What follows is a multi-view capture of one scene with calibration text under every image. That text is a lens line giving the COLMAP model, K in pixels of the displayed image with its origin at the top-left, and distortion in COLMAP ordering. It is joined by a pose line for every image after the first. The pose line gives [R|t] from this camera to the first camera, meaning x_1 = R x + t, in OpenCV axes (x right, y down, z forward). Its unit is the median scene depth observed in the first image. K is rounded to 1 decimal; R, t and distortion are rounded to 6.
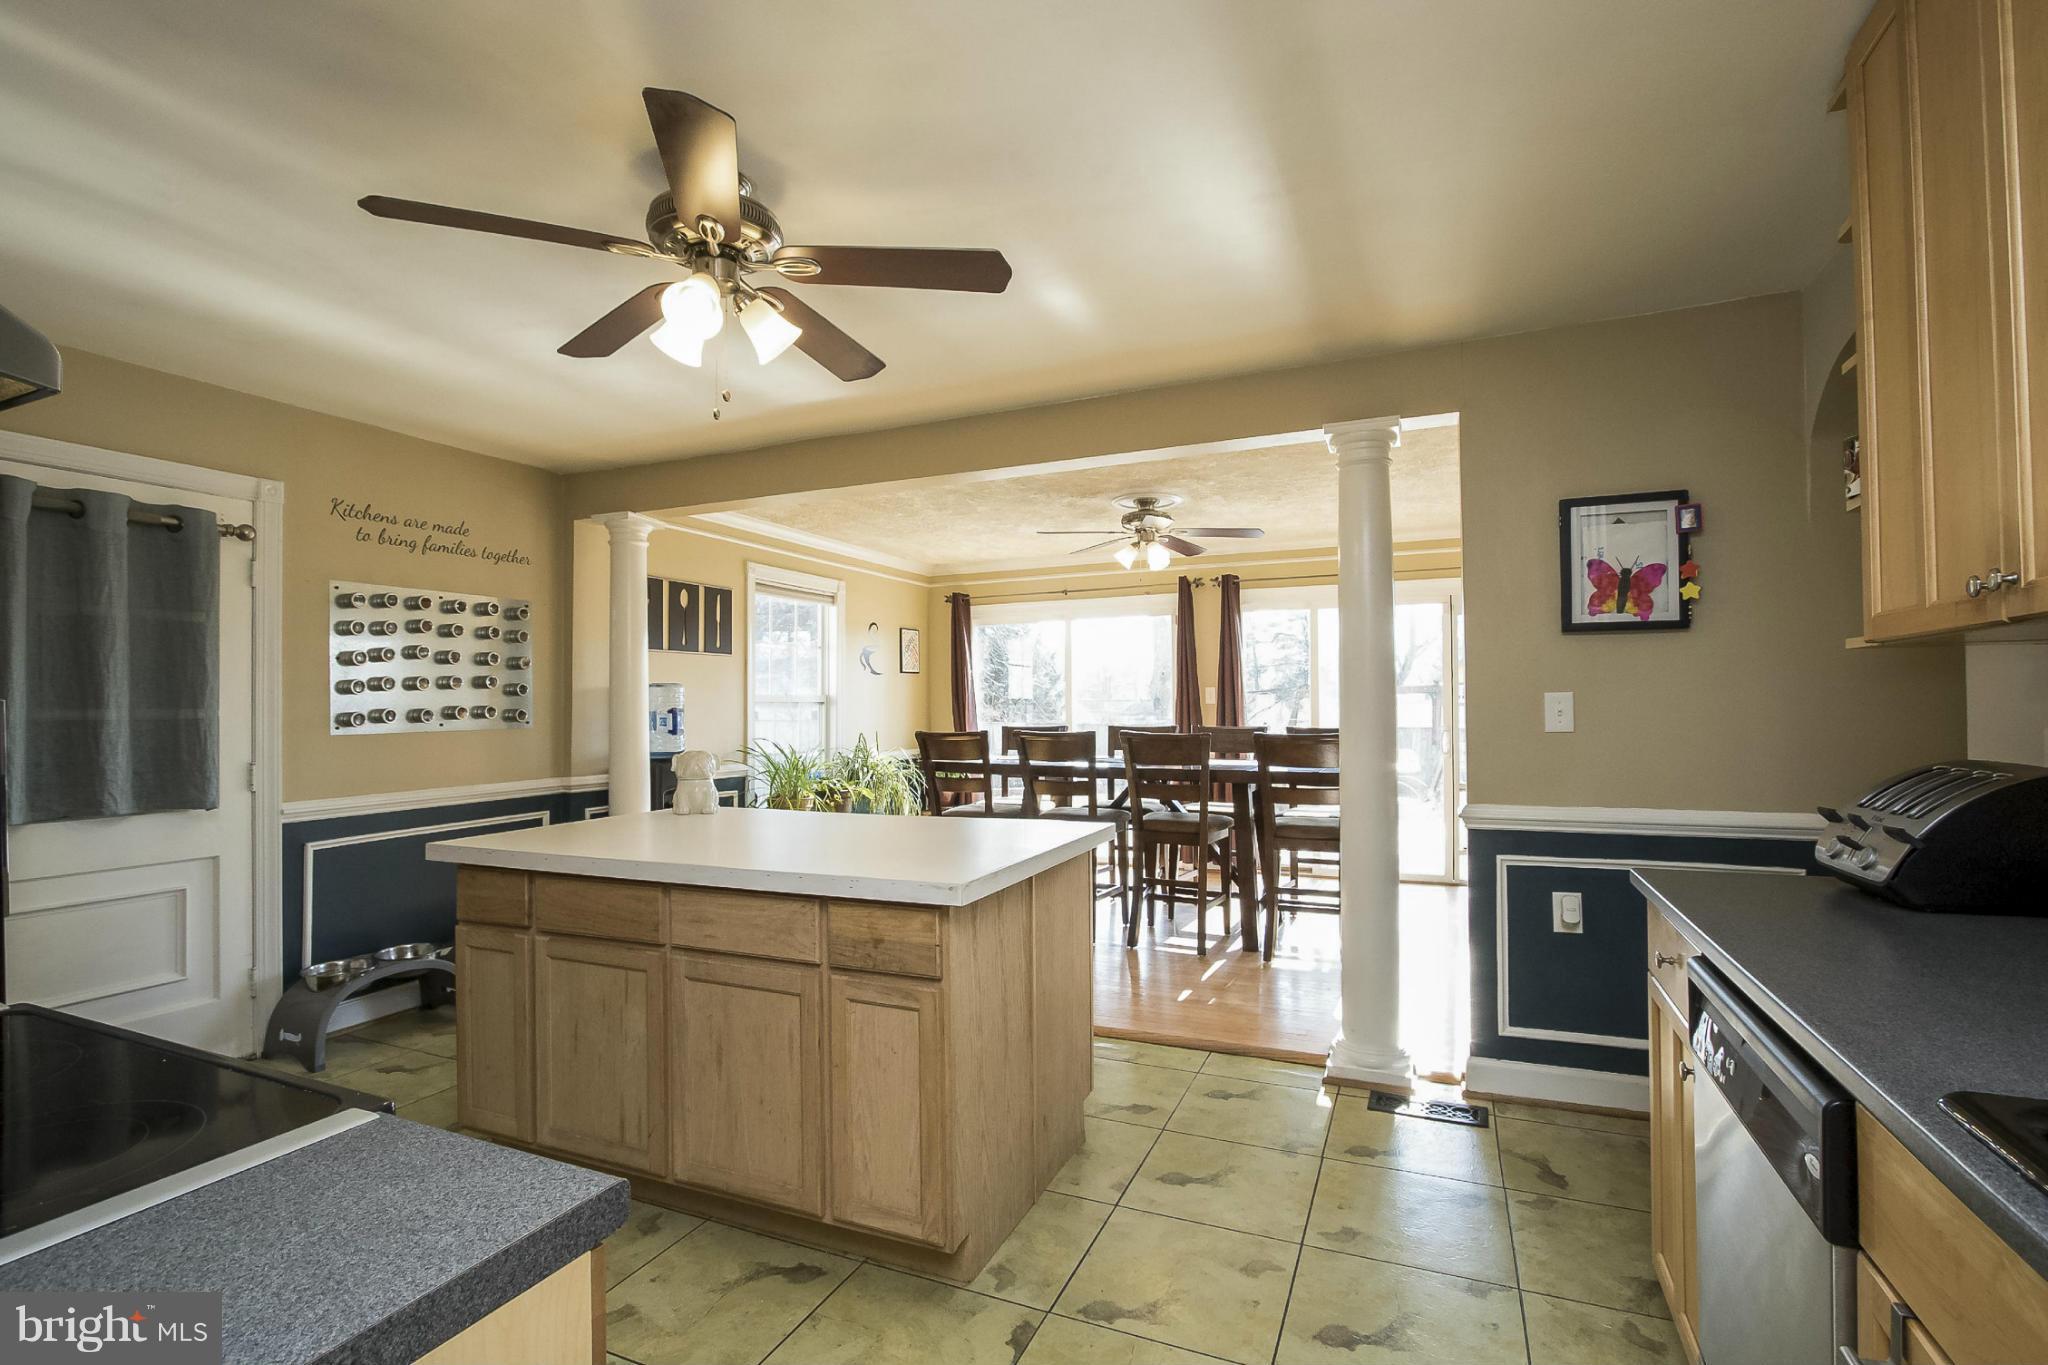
lens RADIAL K [[943.5, 0, 1017.3], [0, 943.5, 696.2], [0, 0, 1]] dist [-0.023307, 0.005503]
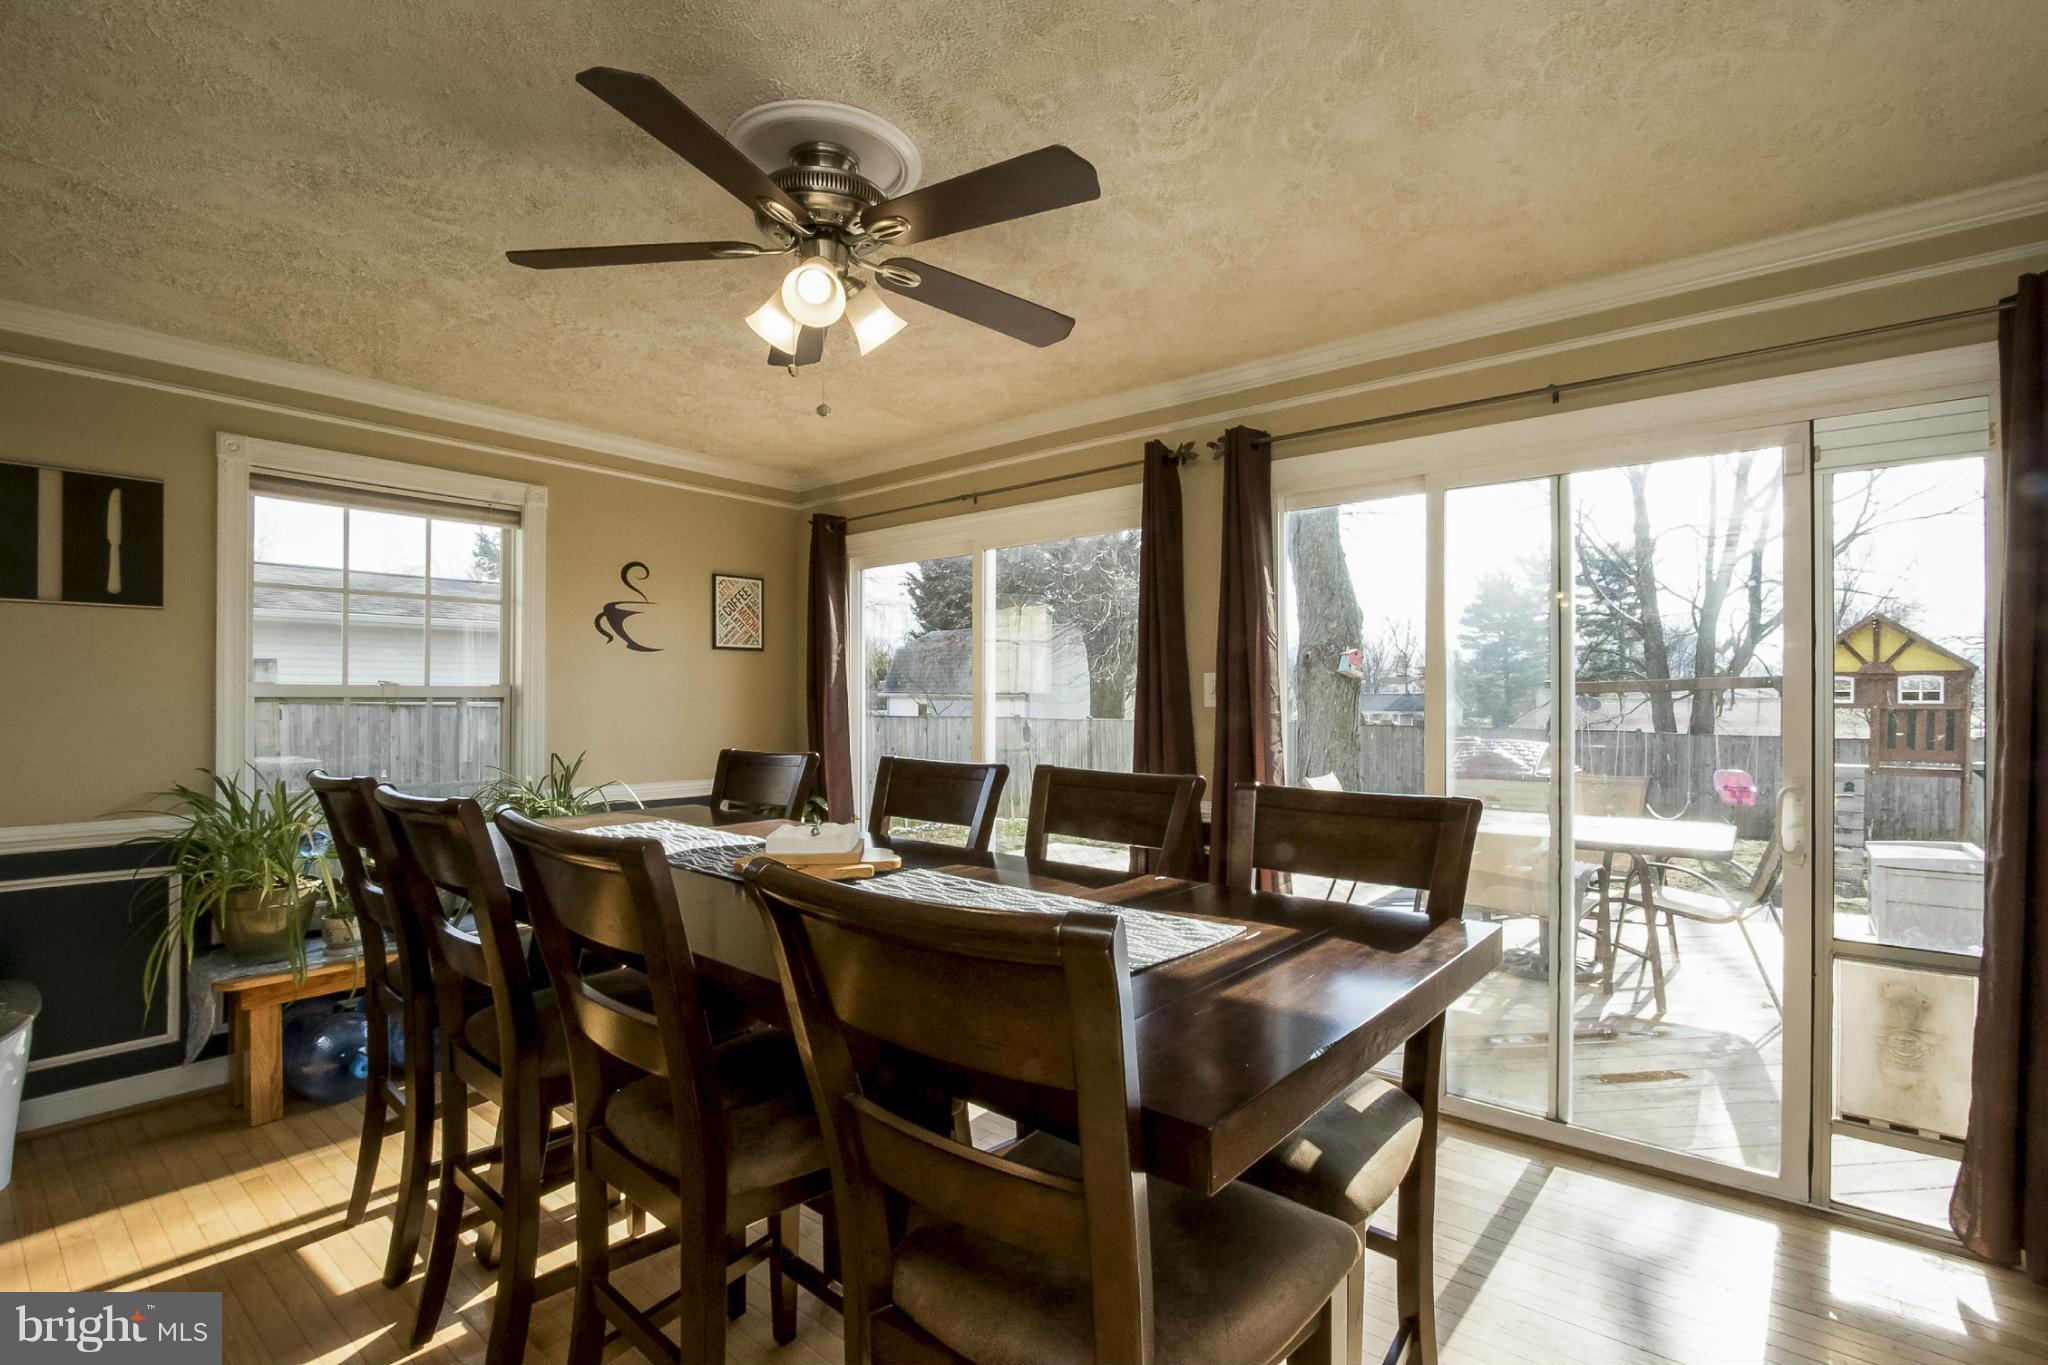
lens RADIAL K [[943.5, 0, 1016.6], [0, 943.5, 692.3], [0, 0, 1]] dist [-0.023307, 0.005503]
pose [[0.962456, 0.007253, -0.271340, 0.345084], [-0.005973, 0.999967, 0.005544, -0.002779], [0.271372, -0.003715, 0.962467, 0.746309]]
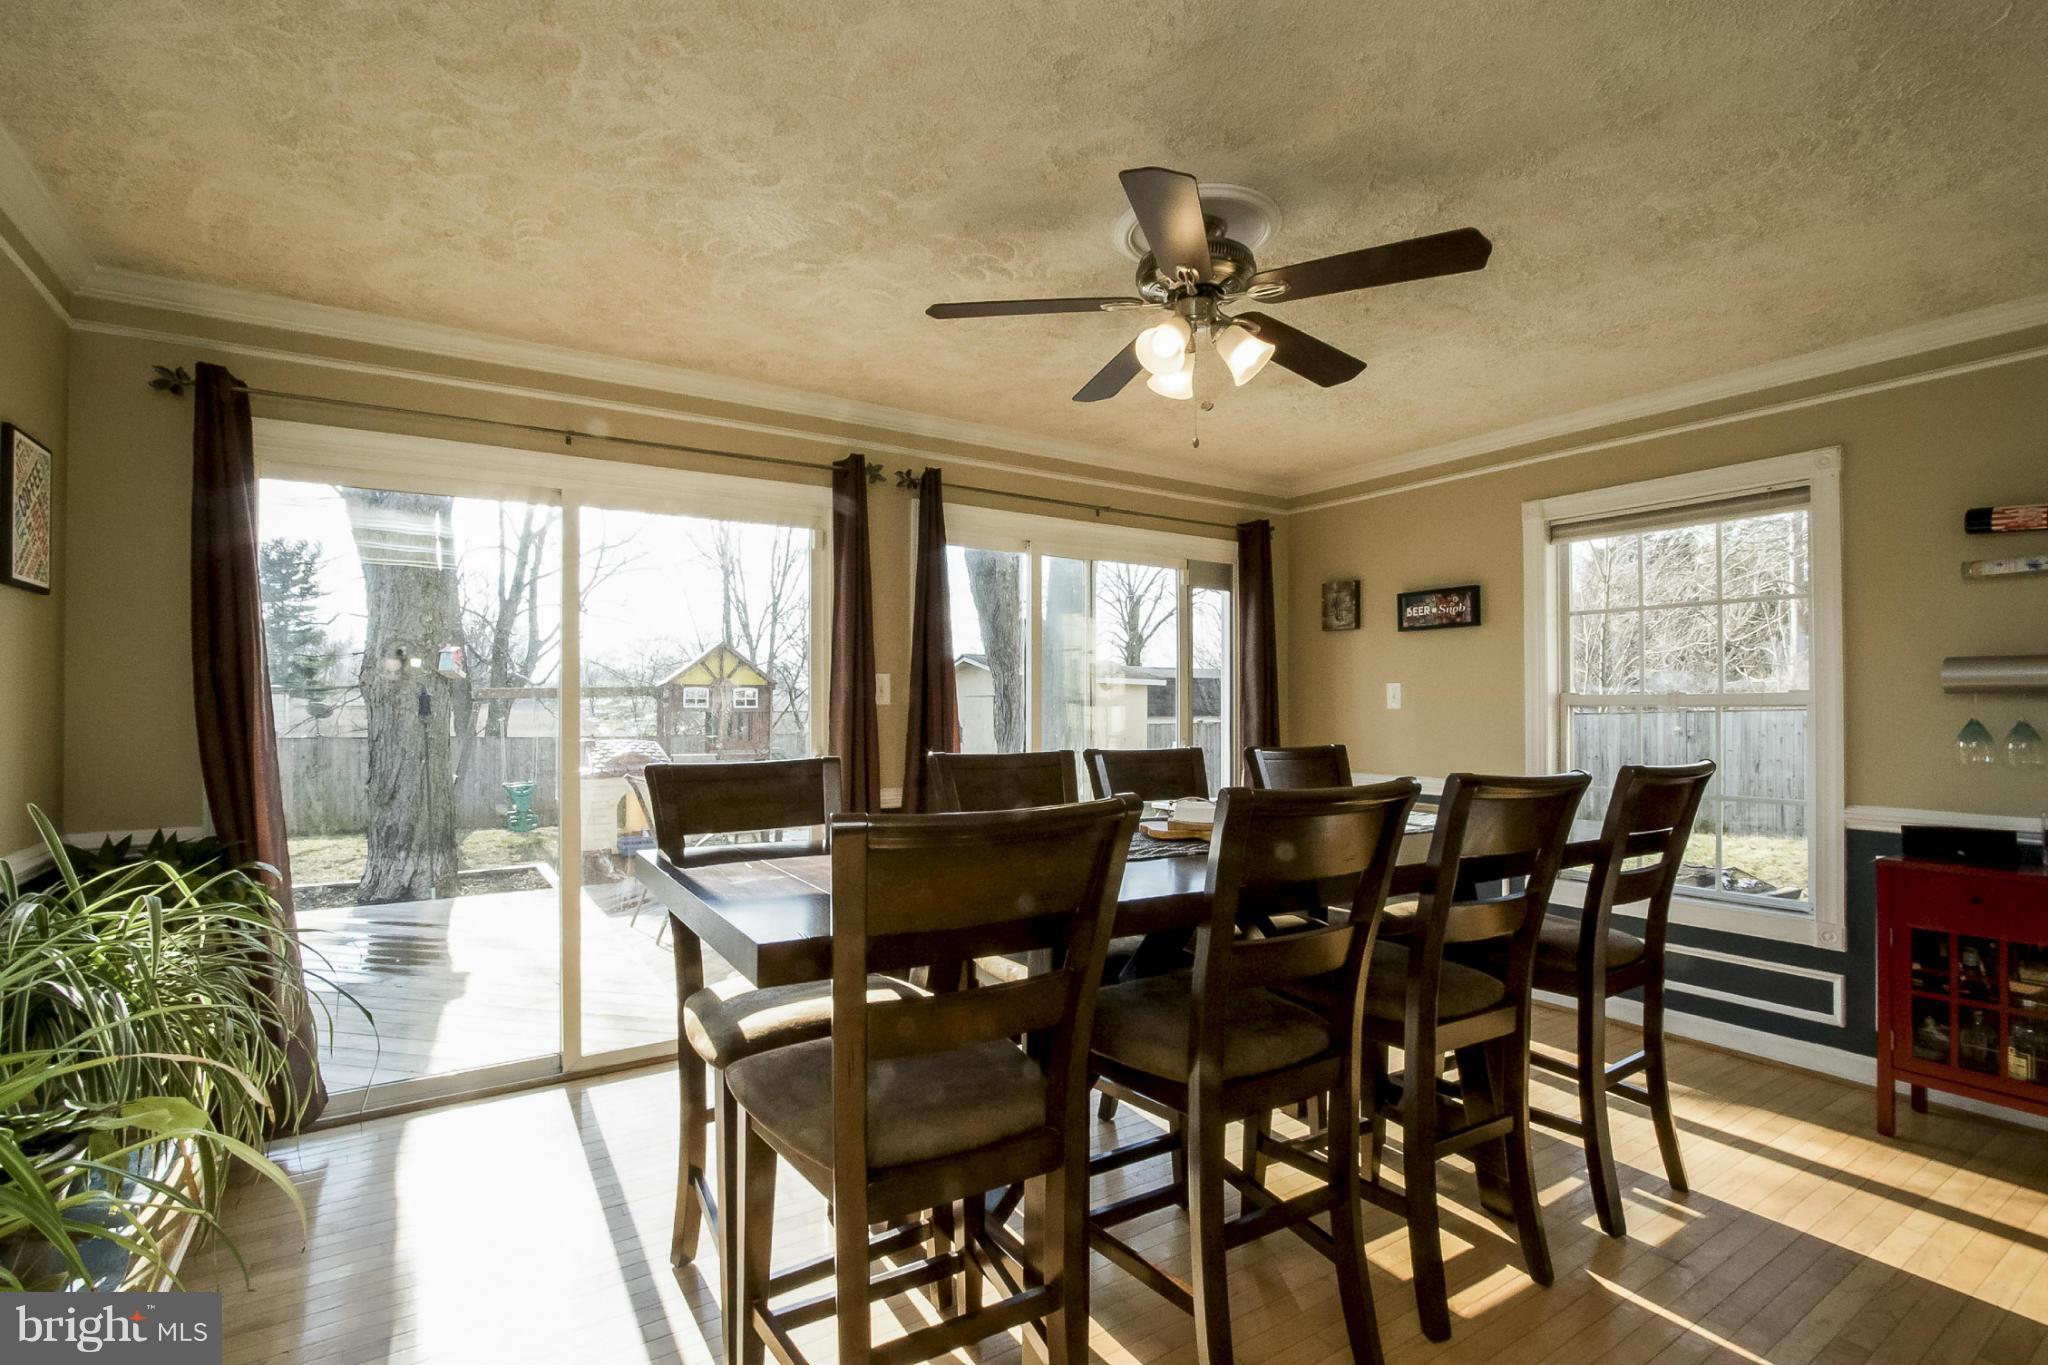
lens RADIAL K [[943.5, 0, 1017.3], [0, 943.5, 695.8], [0, 0, 1]] dist [-0.023307, 0.005503]
pose [[0.548987, 0.018506, 0.835626, -0.290996], [-0.013636, 0.999820, -0.013184, 0.013346], [-0.835719, -0.004157, 0.549141, 0.929263]]
